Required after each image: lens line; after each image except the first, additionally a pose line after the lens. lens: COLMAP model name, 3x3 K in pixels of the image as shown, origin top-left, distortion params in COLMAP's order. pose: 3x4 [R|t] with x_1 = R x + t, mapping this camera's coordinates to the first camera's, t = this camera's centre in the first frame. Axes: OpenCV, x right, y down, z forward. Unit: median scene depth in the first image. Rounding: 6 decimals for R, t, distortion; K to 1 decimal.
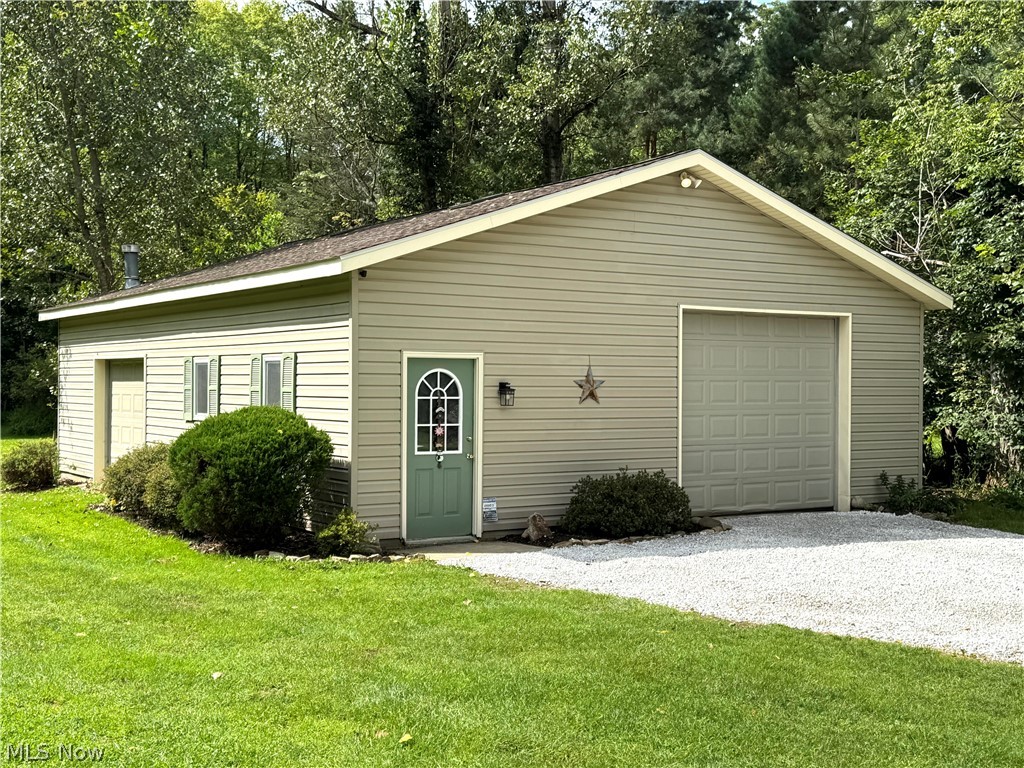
lens RADIAL K [[1272.5, 0, 512.0], [0, 1272.5, 384.9], [0, 0, 1]] dist [0.034918, 0.000000]
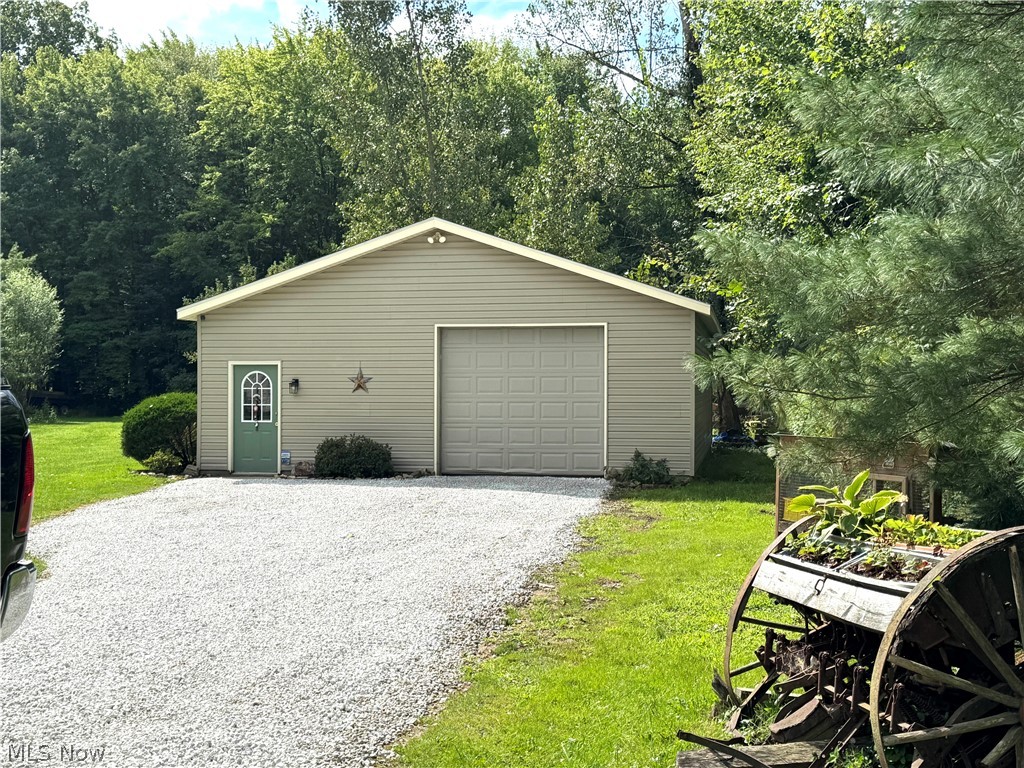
lens RADIAL K [[1272.5, 0, 511.9], [0, 1272.5, 382.5], [0, 0, 1]] dist [0.034918, 0.000000]
pose [[0.715155, -0.005238, -0.698946, 1.266121], [0.002873, 0.999985, -0.004555, 0.010190], [0.698960, 0.001250, 0.715160, 0.033828]]
